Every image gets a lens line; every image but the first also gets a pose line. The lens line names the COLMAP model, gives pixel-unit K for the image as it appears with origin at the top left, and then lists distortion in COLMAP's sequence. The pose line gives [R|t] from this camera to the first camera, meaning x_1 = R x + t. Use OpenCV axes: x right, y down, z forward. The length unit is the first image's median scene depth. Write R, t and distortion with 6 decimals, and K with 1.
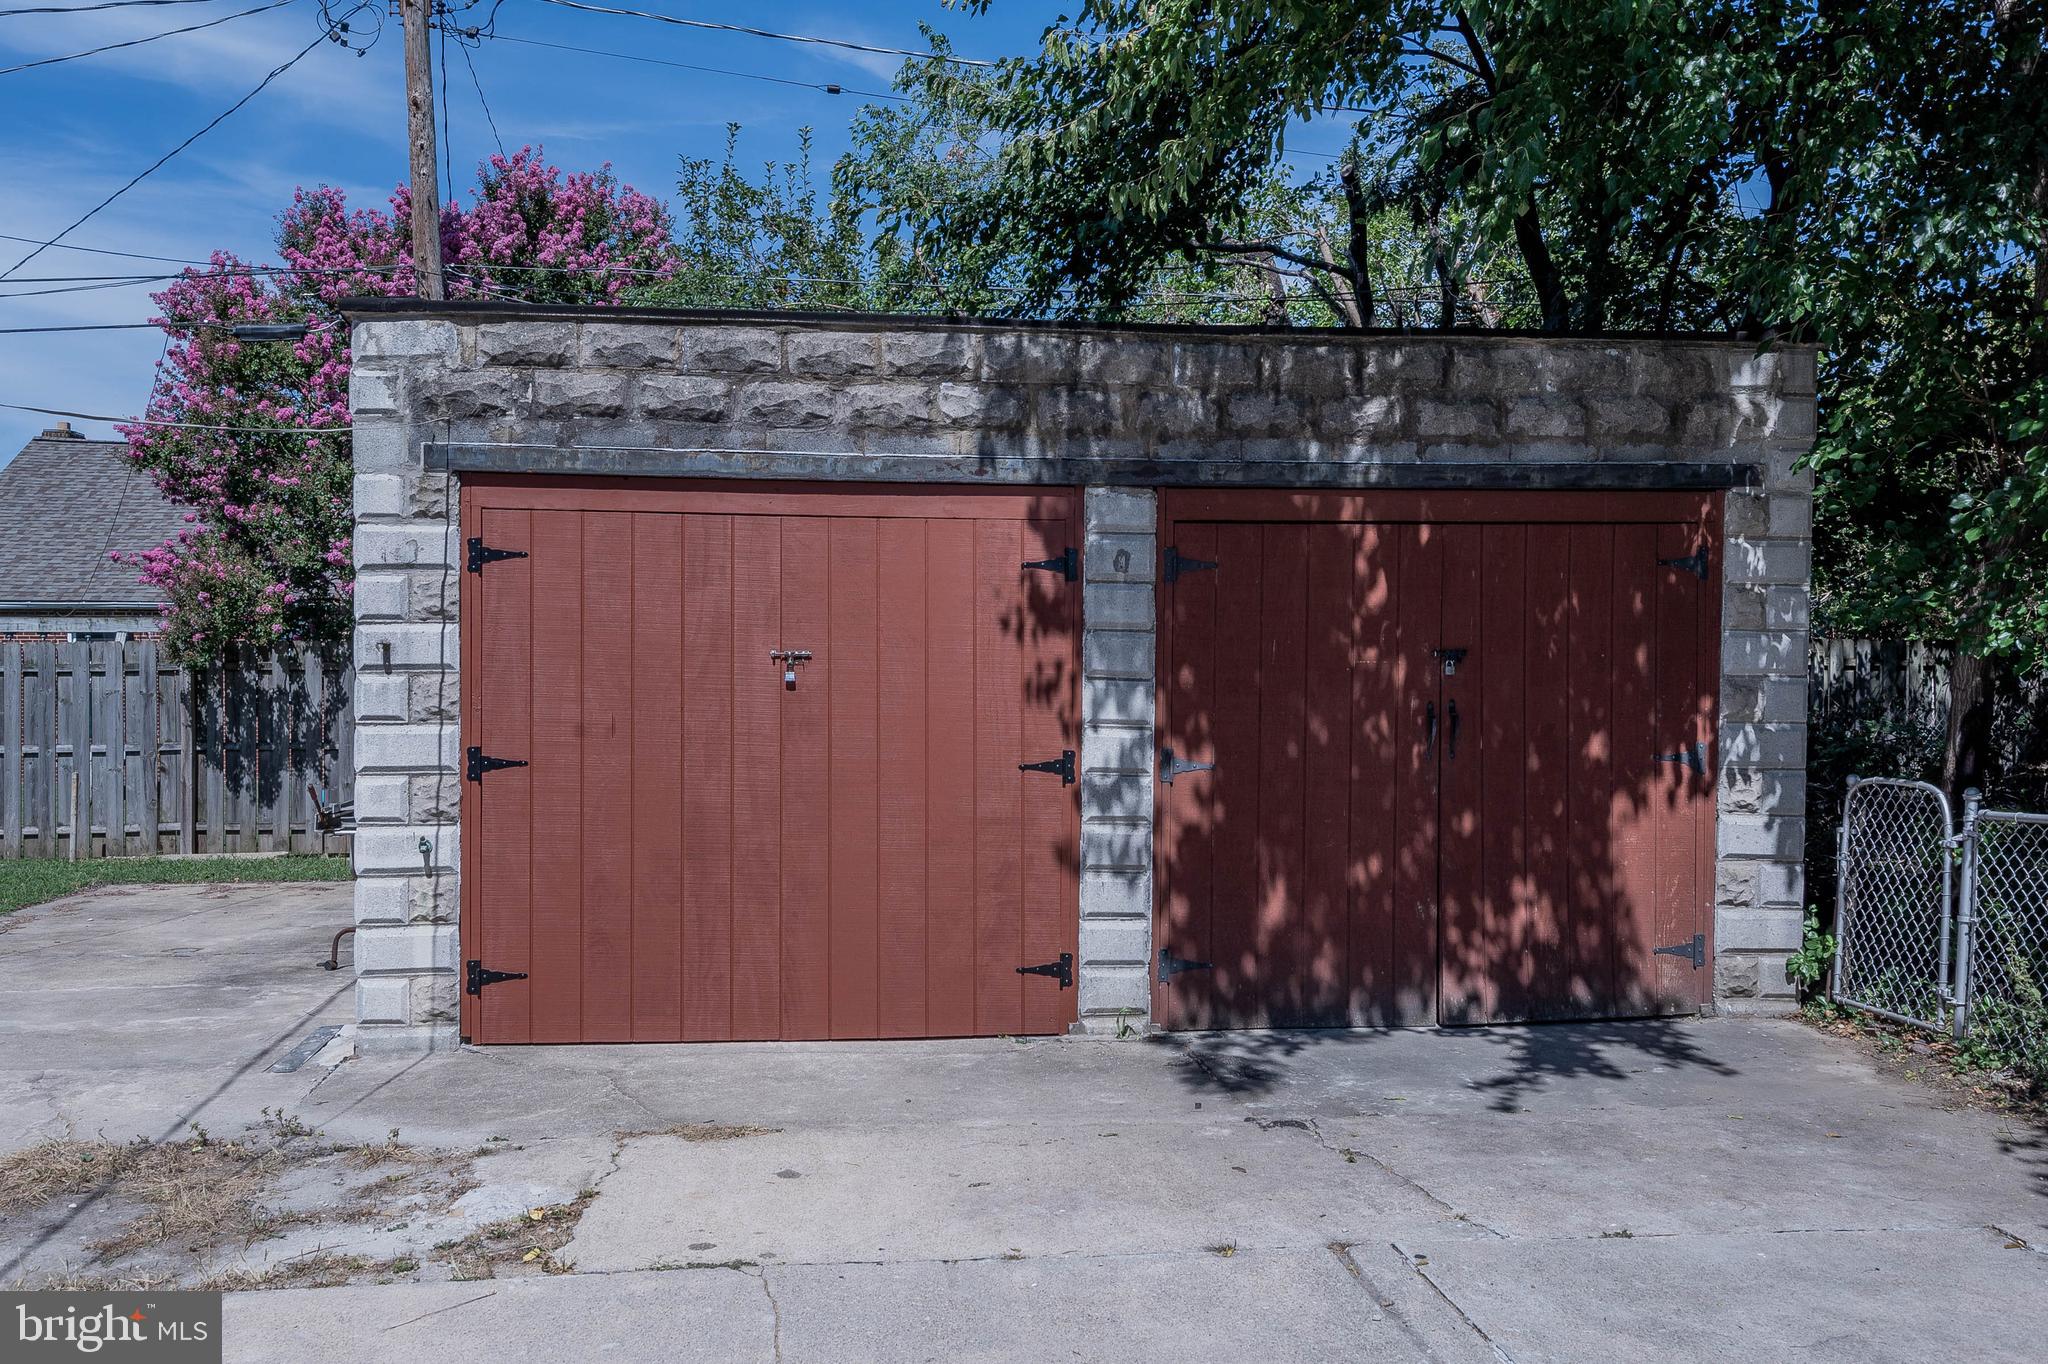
lens RADIAL K [[1783.0, 0, 1018.5], [0, 1783.0, 675.9], [0, 0, 1]] dist [-0.017571, -0.032628]
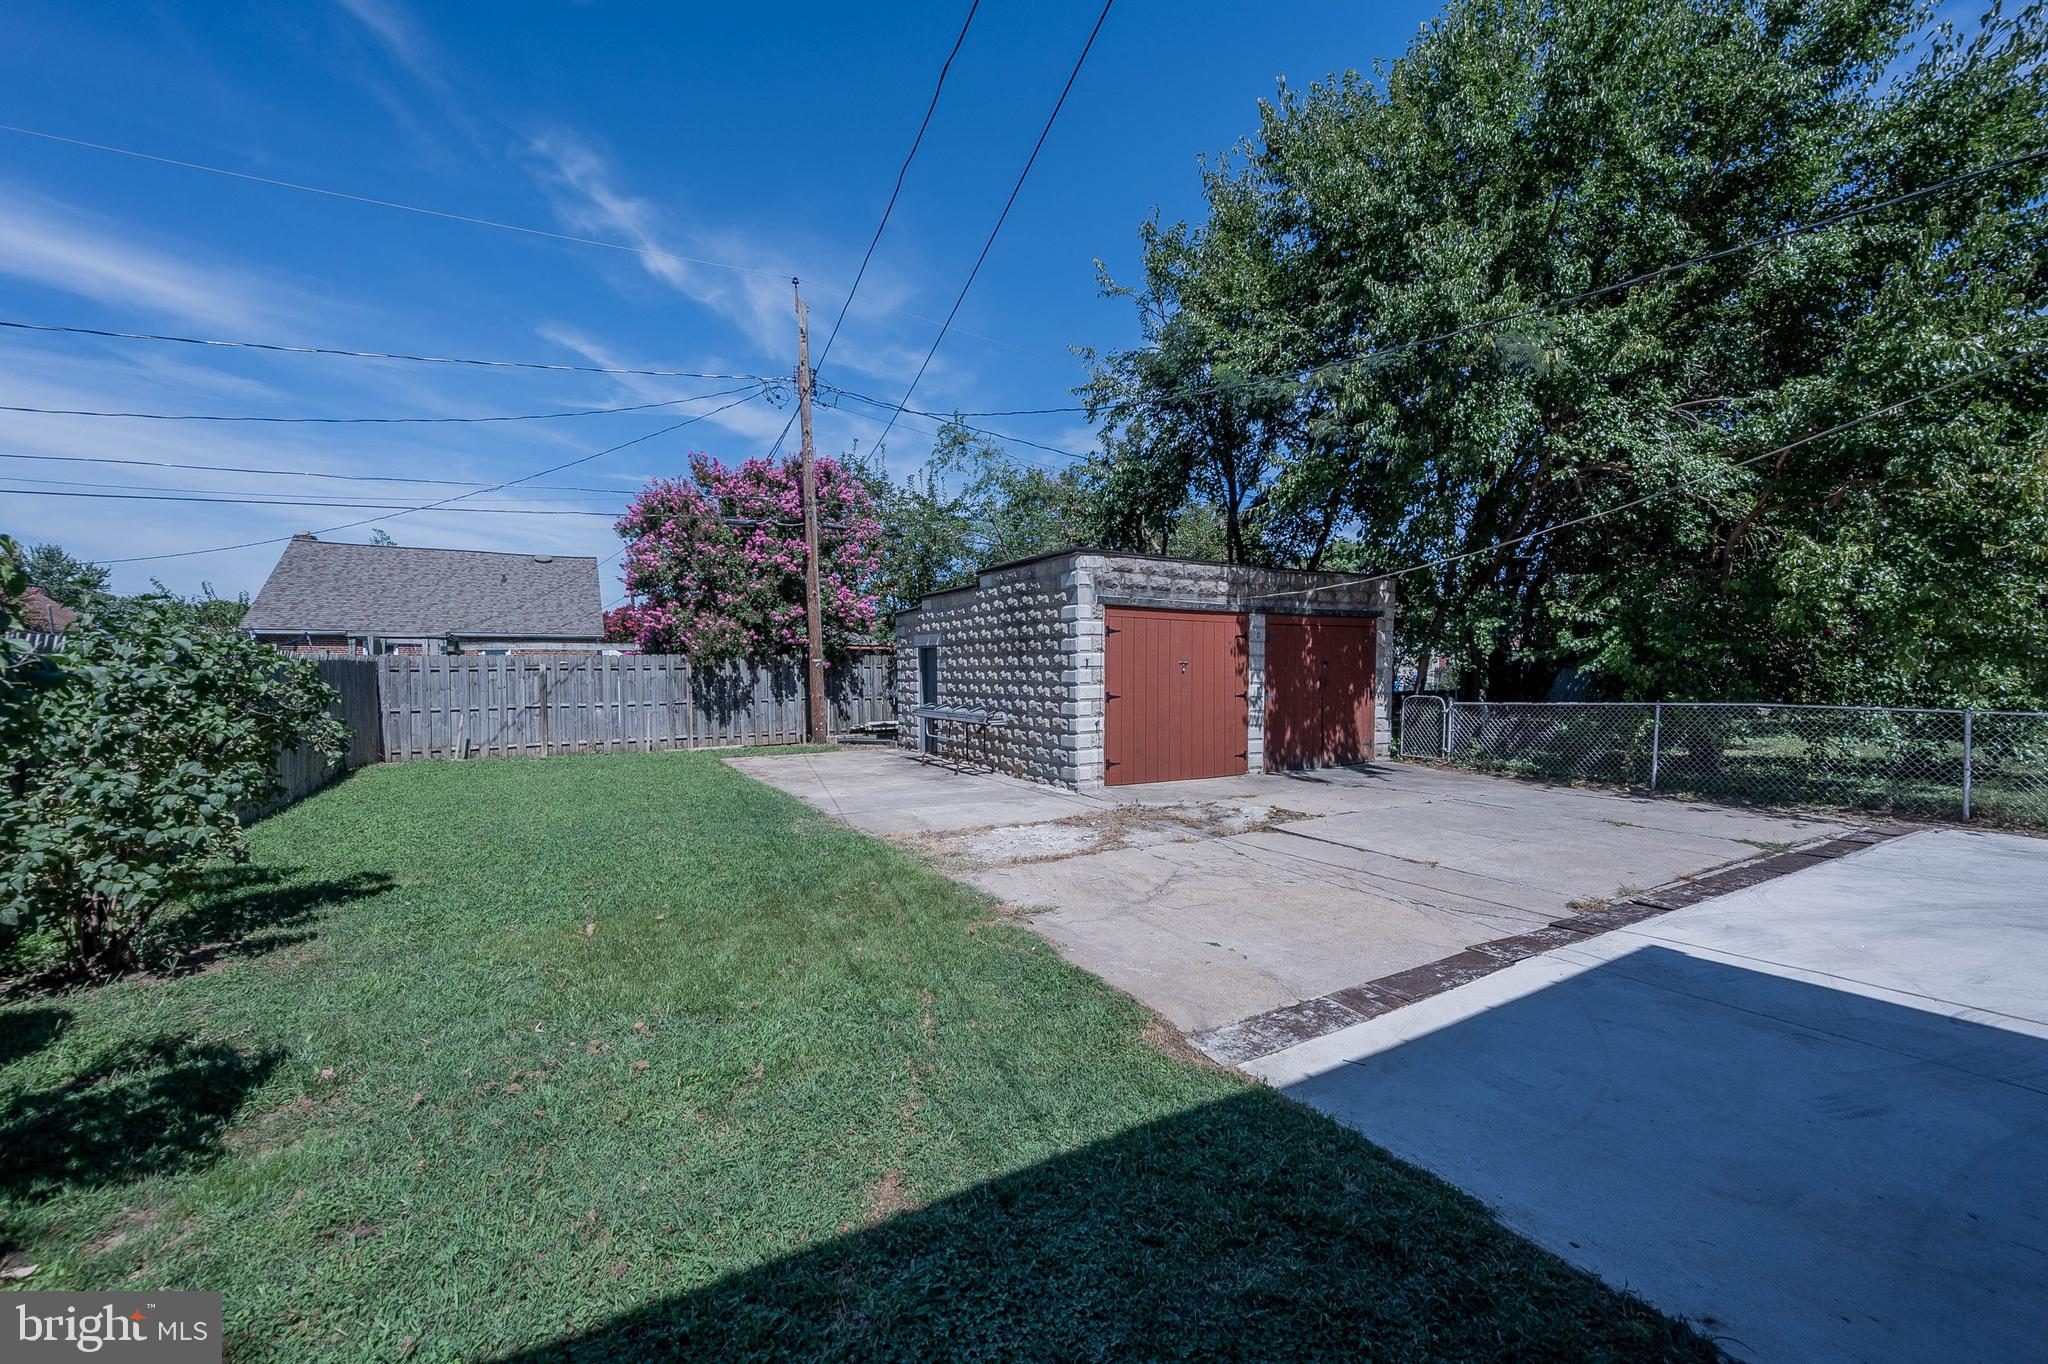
lens RADIAL K [[807.5, 0, 1028.4], [0, 807.5, 680.2], [0, 0, 1]] dist [-0.003217, 0.000027]
pose [[0.917193, -0.008618, 0.398351, -0.956581], [0.003187, 0.999893, 0.014294, -0.001349], [-0.398431, -0.011841, 0.917122, -0.246356]]
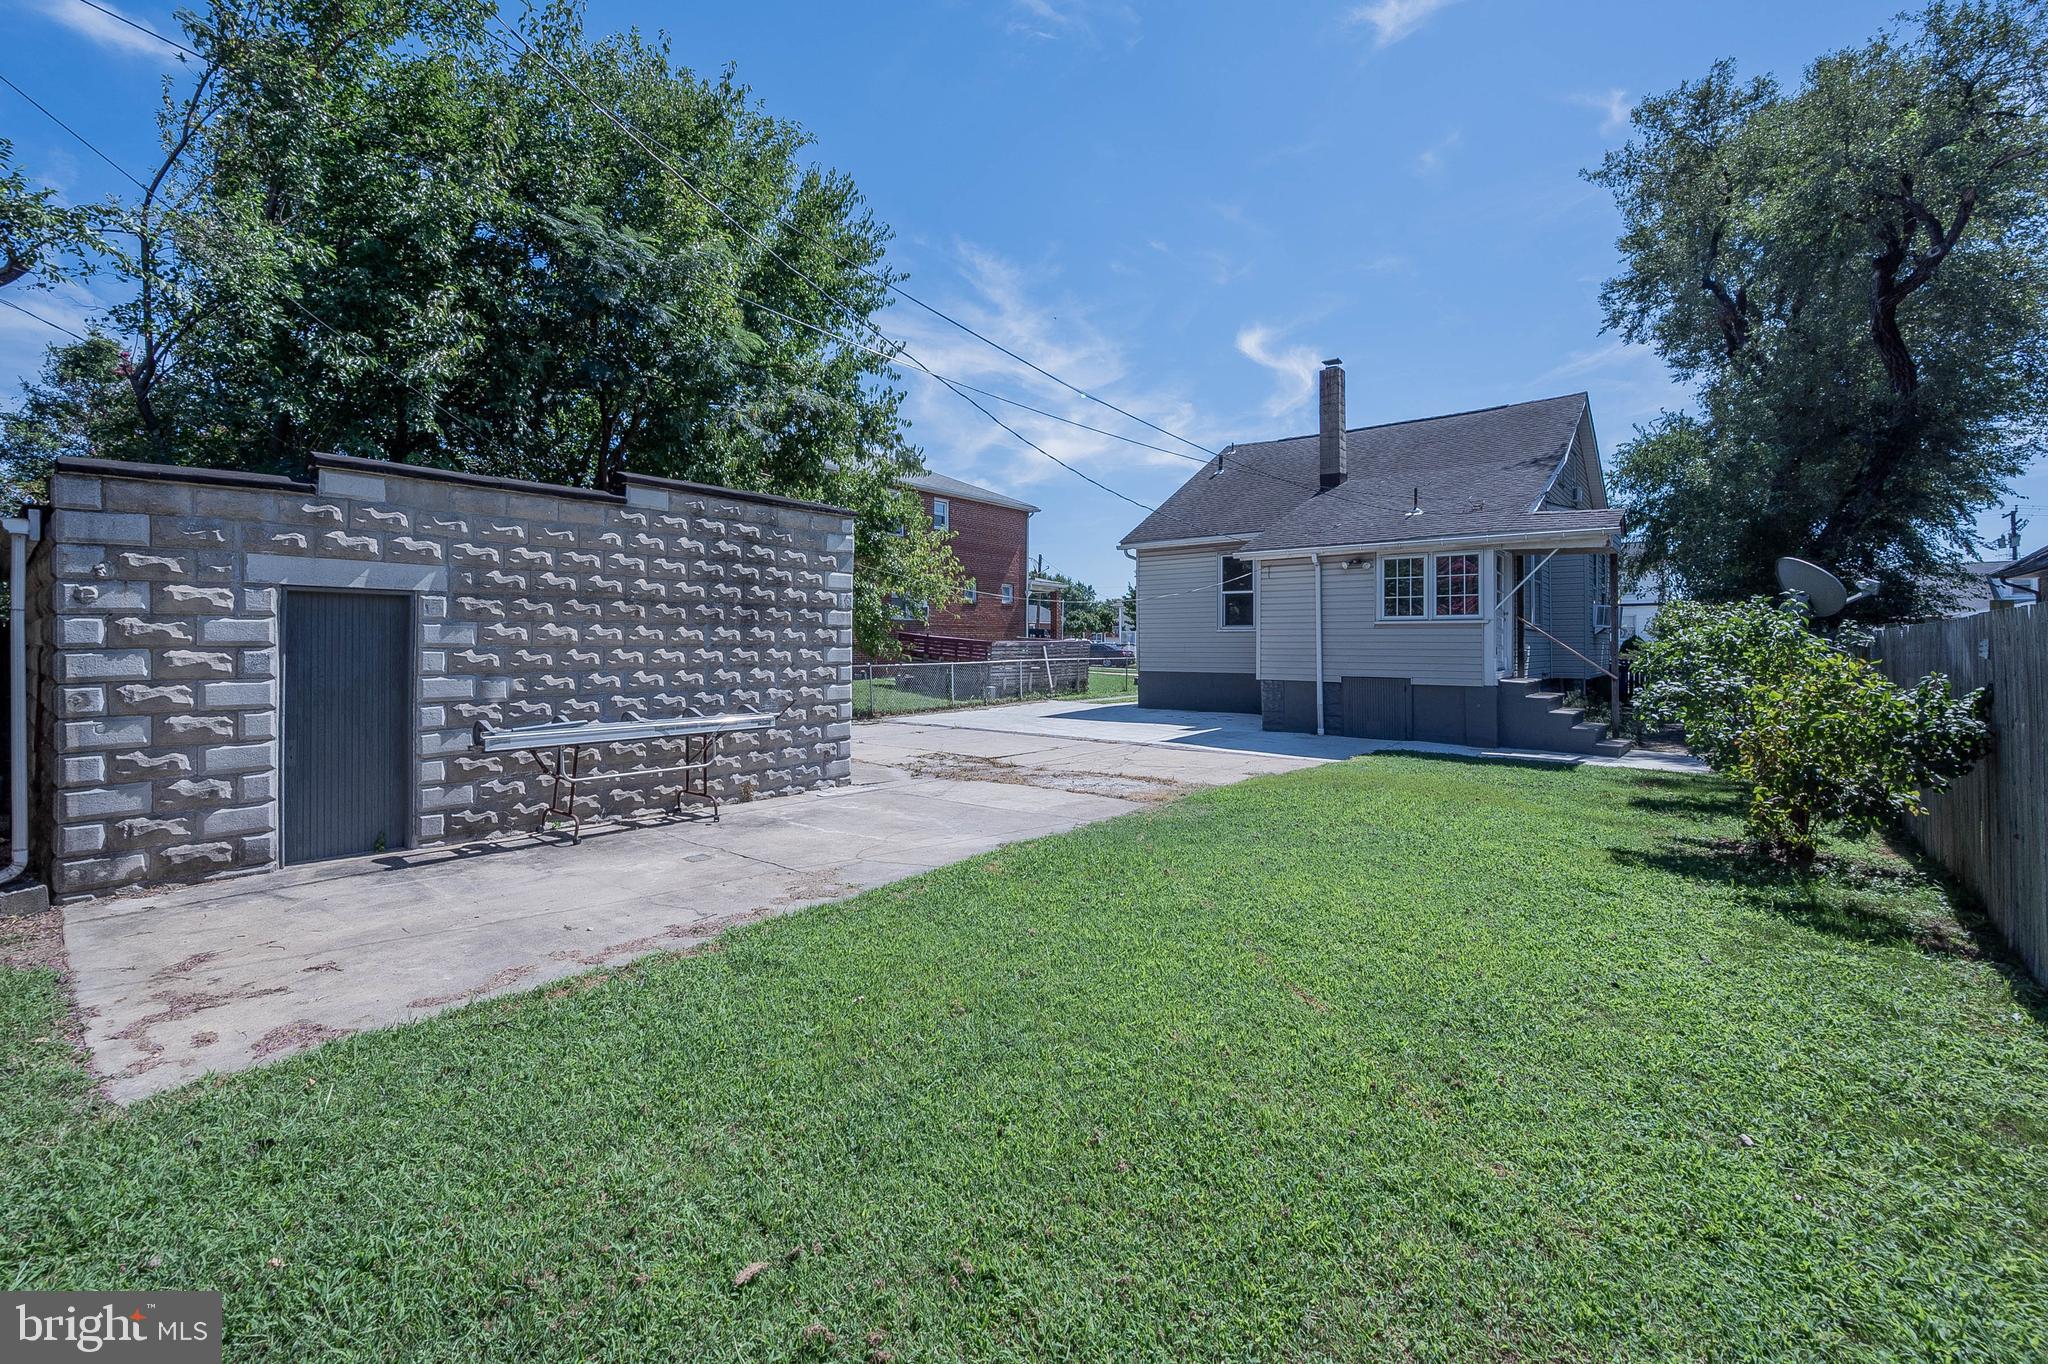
lens RADIAL K [[861.0, 0, 962.9], [0, 861.0, 636.5], [0, 0, 1]] dist [0.002849, -0.000279]
pose [[-0.662651, 0.005585, 0.748908, -1.398313], [-0.002439, 0.999951, -0.009615, -0.003150], [-0.748925, -0.008198, -0.662604, 1.632259]]
